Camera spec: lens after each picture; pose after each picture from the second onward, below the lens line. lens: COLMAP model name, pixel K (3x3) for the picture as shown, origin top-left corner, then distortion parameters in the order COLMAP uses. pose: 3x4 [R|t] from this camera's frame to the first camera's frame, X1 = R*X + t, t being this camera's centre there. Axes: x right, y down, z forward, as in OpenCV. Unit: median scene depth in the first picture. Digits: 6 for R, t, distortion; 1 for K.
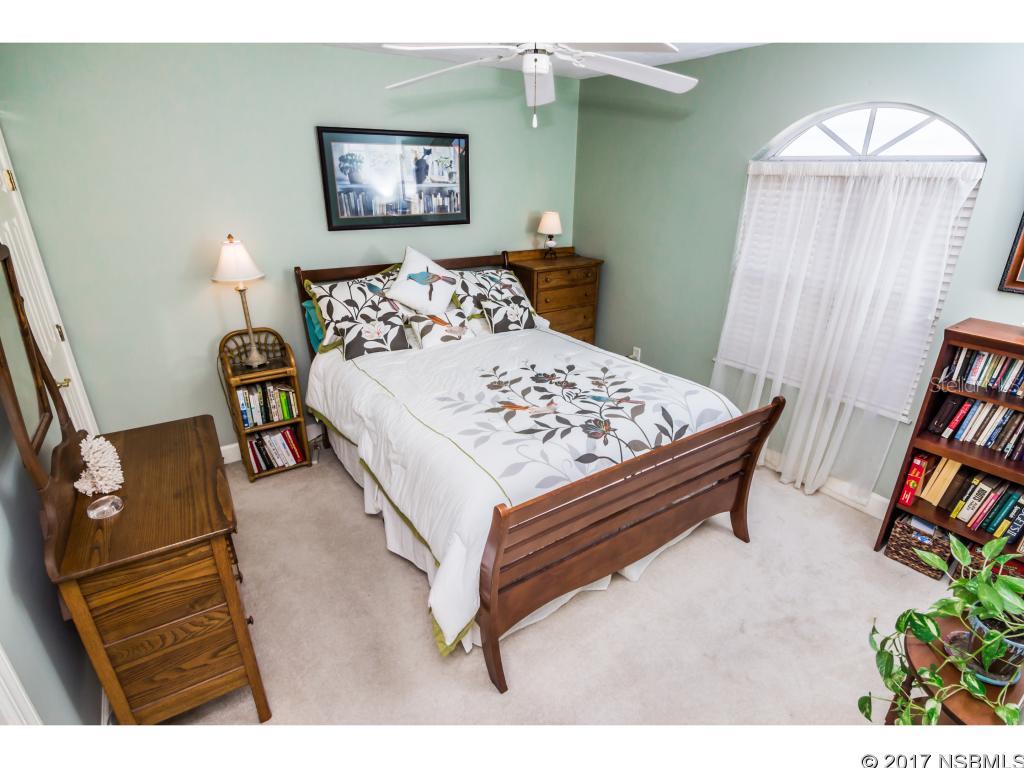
lens RADIAL K [[504.4, 0, 516.6], [0, 504.4, 384.1], [0, 0, 1]] dist [-0.022826, -0.001174]
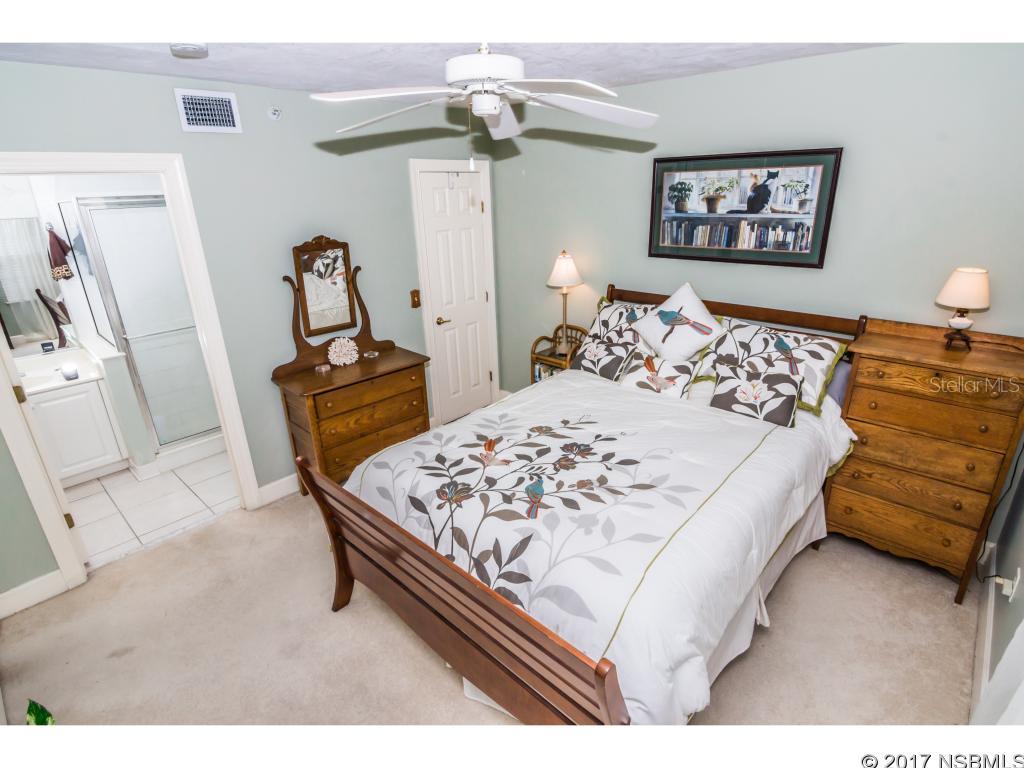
lens RADIAL K [[504.4, 0, 517.1], [0, 504.4, 381.5], [0, 0, 1]] dist [-0.022826, -0.001174]
pose [[0.234757, 0.324903, -0.916148, 0.629339], [-0.347885, 0.908143, 0.232921, -0.227433], [0.907670, 0.264035, 0.326222, 0.500203]]
